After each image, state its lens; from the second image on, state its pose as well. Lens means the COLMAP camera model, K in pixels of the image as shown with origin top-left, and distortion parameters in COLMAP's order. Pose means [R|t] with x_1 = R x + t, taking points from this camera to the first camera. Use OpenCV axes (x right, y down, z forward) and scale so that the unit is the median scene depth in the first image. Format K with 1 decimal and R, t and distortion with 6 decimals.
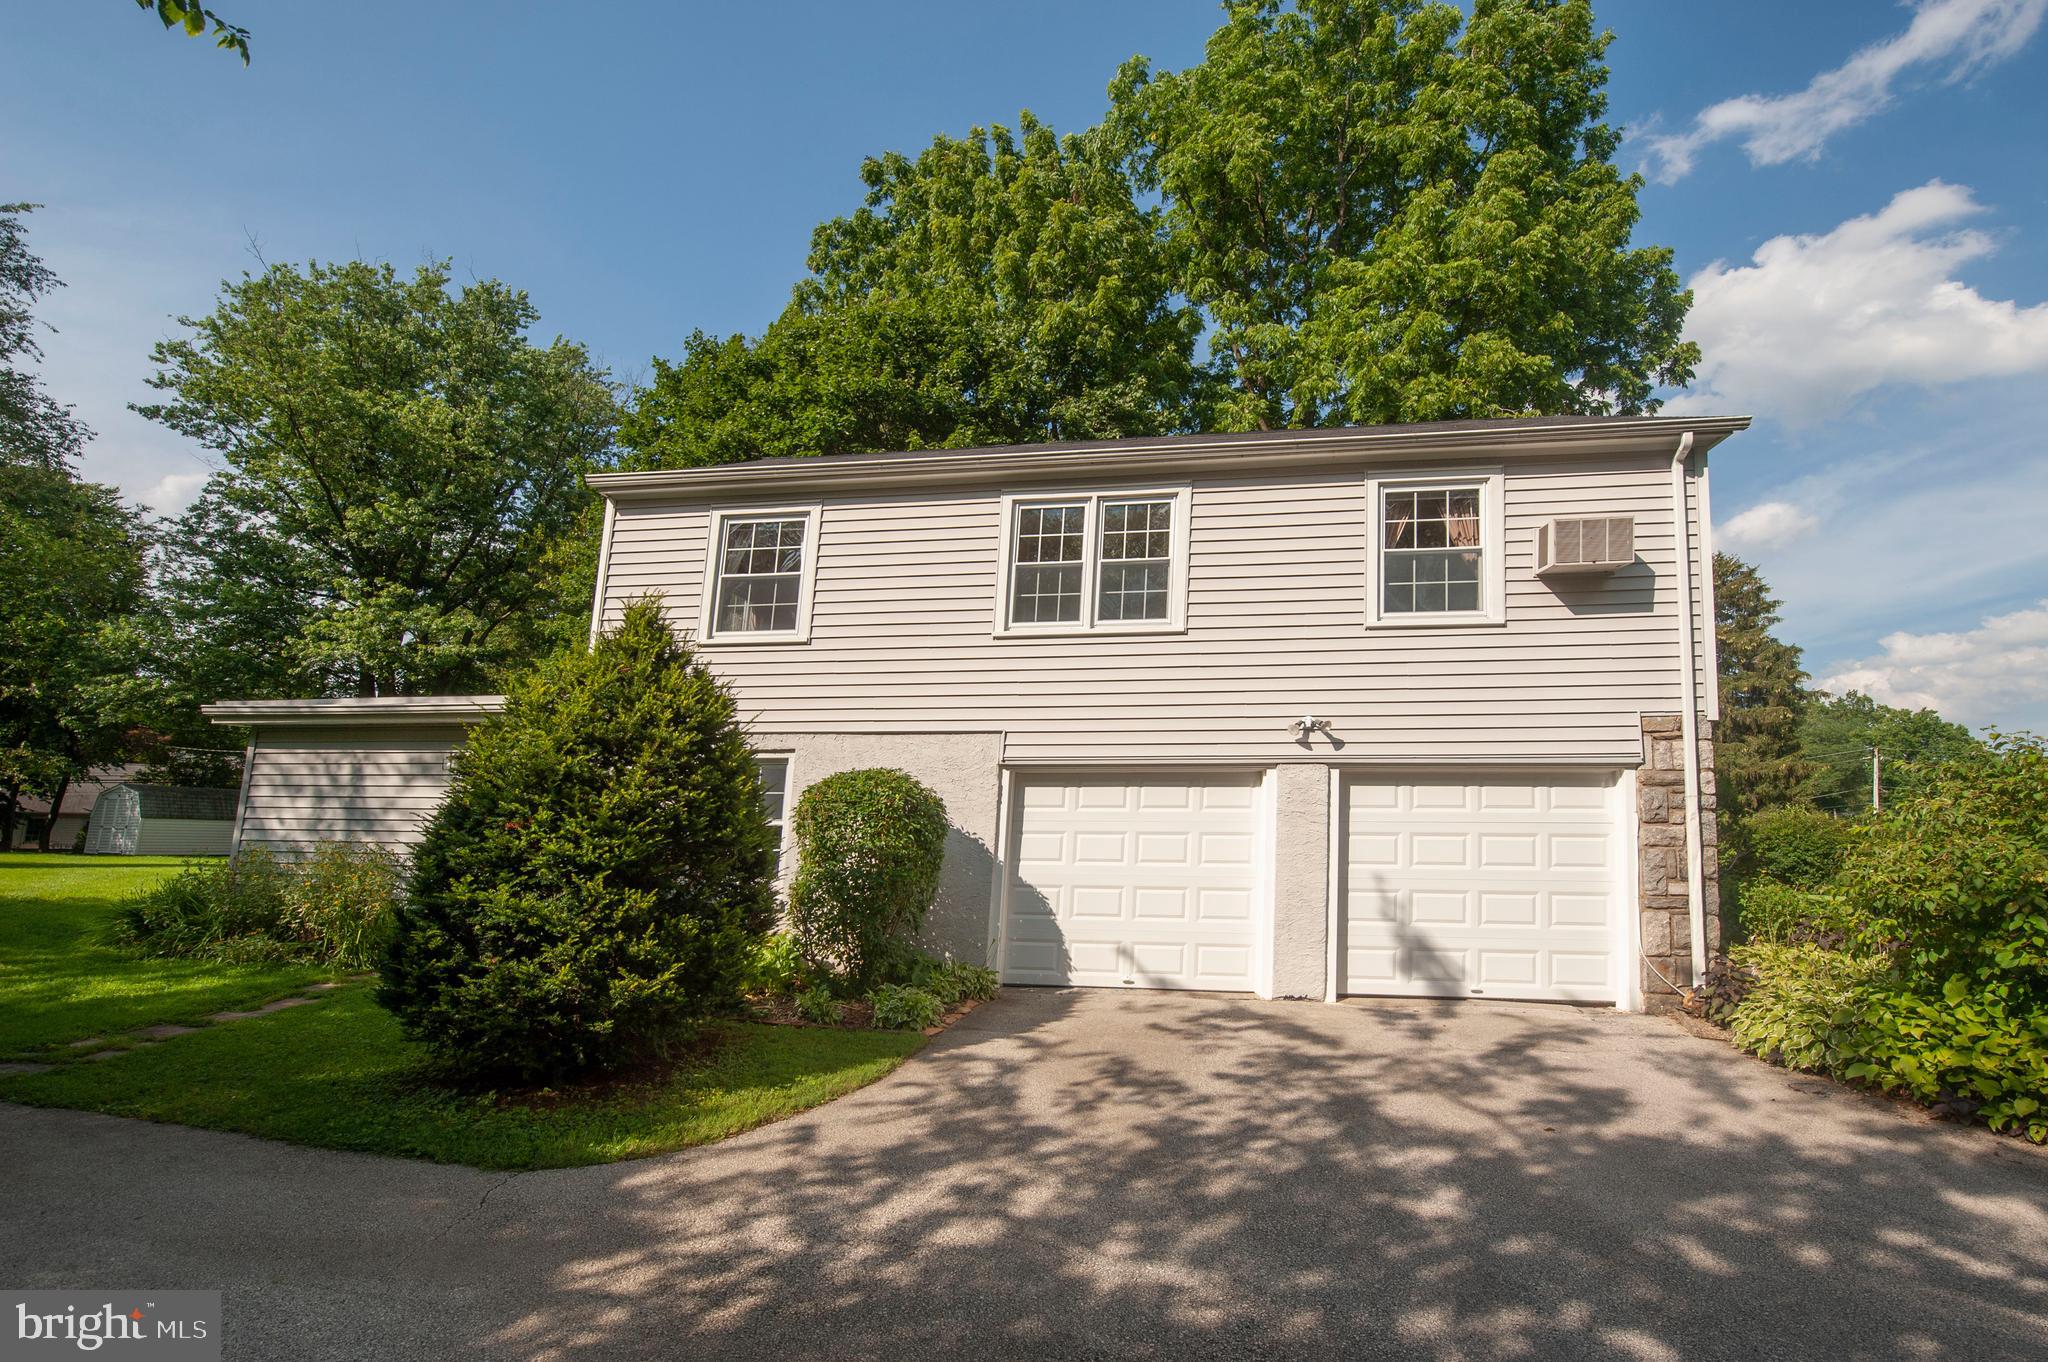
lens RADIAL K [[829.5, 0, 1025.9], [0, 829.5, 693.3], [0, 0, 1]] dist [-0.024640, -0.000027]
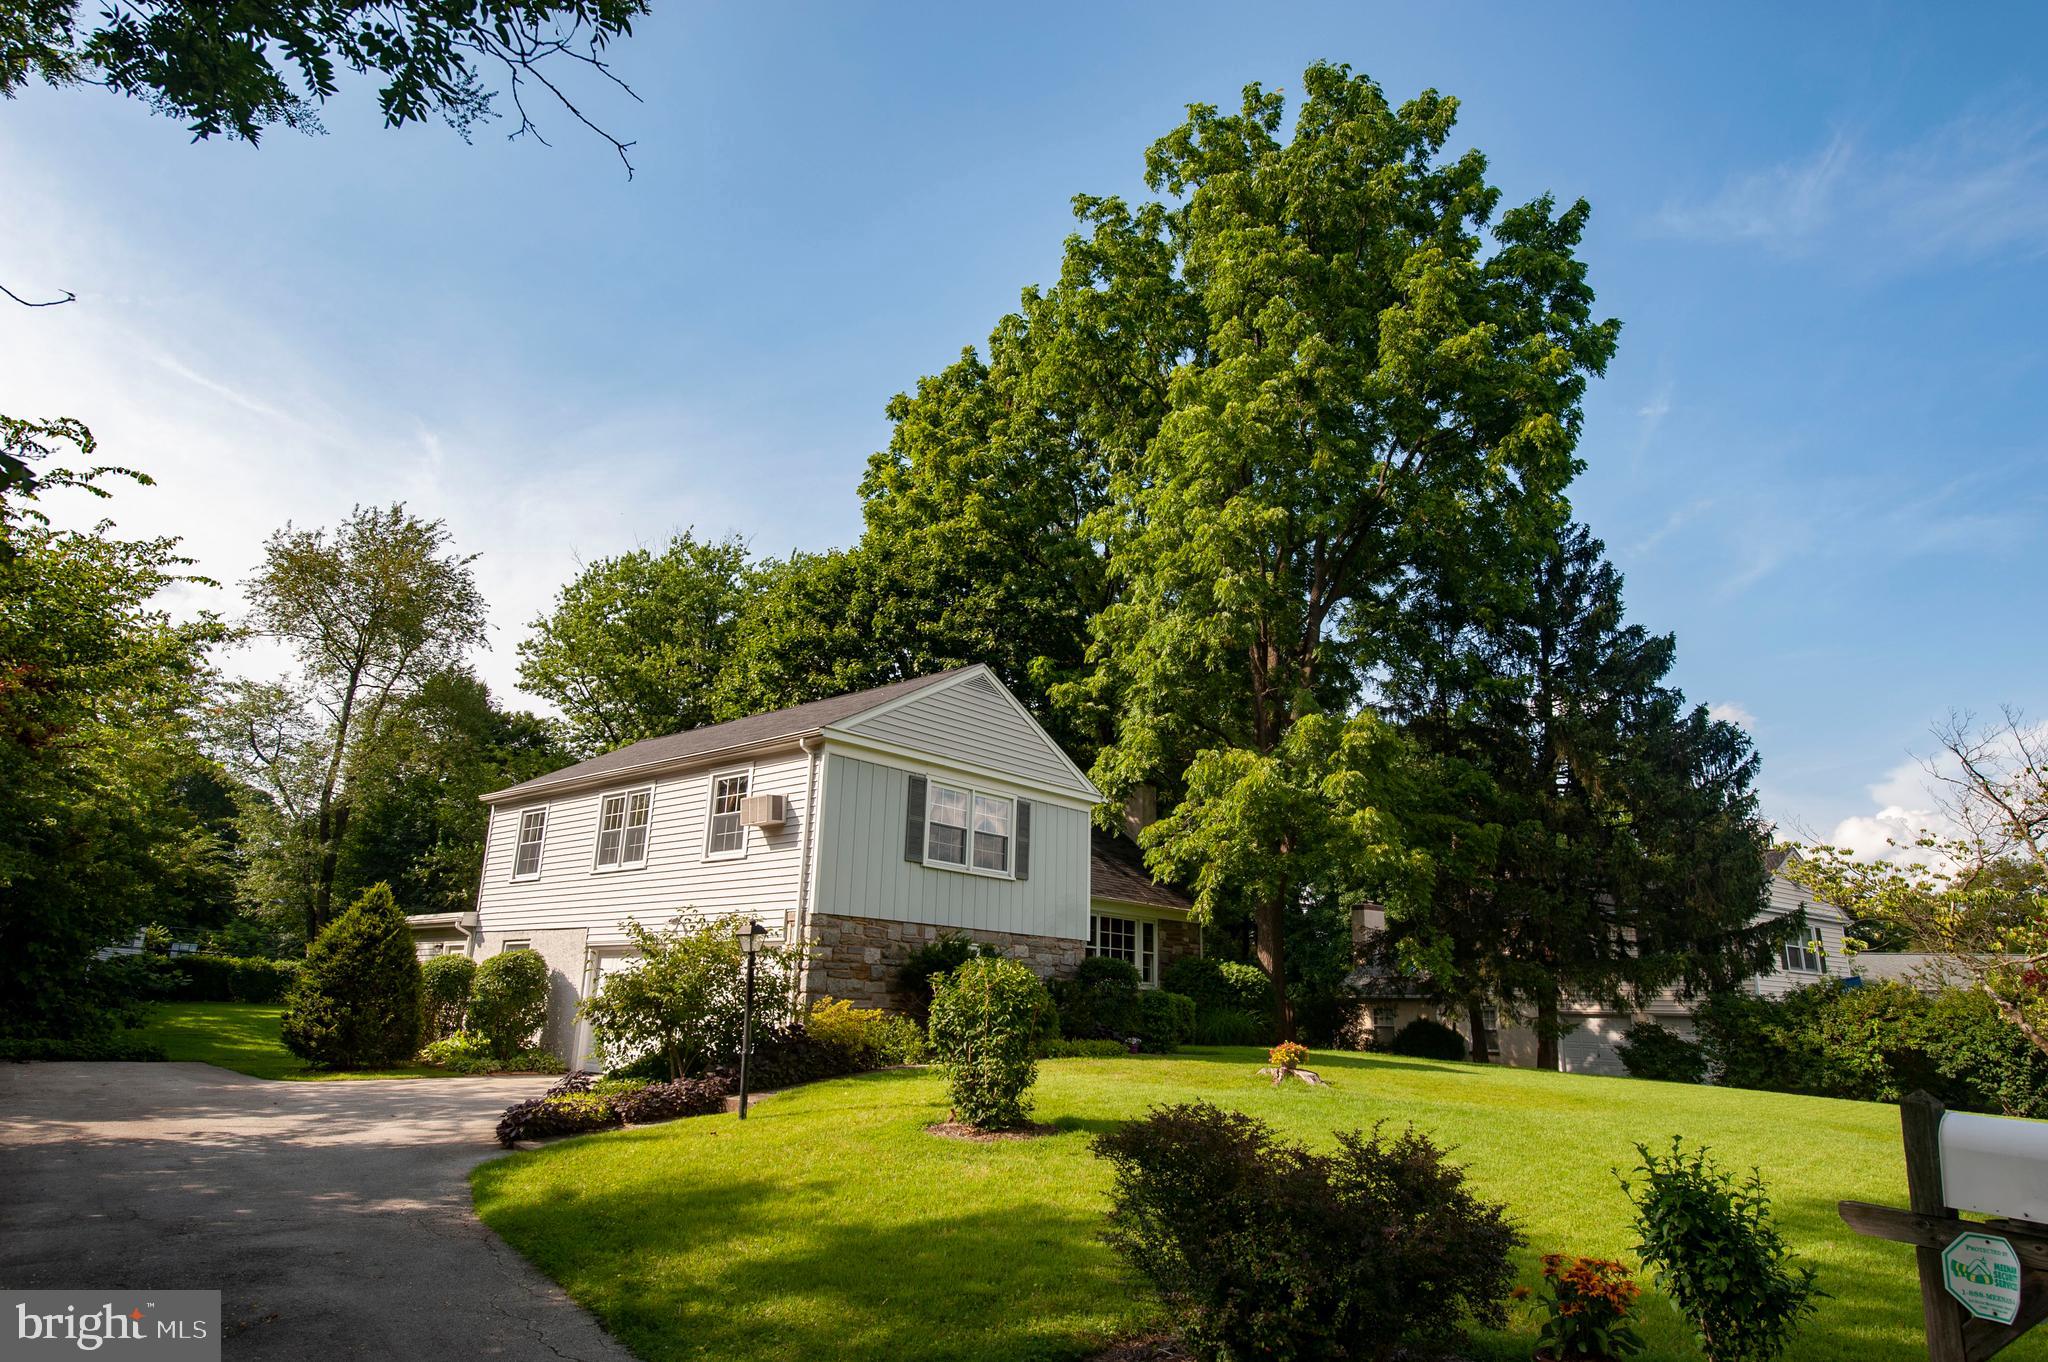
lens RADIAL K [[1149.5, 0, 1024.0], [0, 1149.5, 681.0], [0, 0, 1]] dist [-0.001170, -0.000273]
pose [[0.839257, -0.136628, -0.526290, 2.162933], [0.073342, 0.987515, -0.139408, -0.065213], [0.538767, 0.078400, 0.838799, -0.646887]]
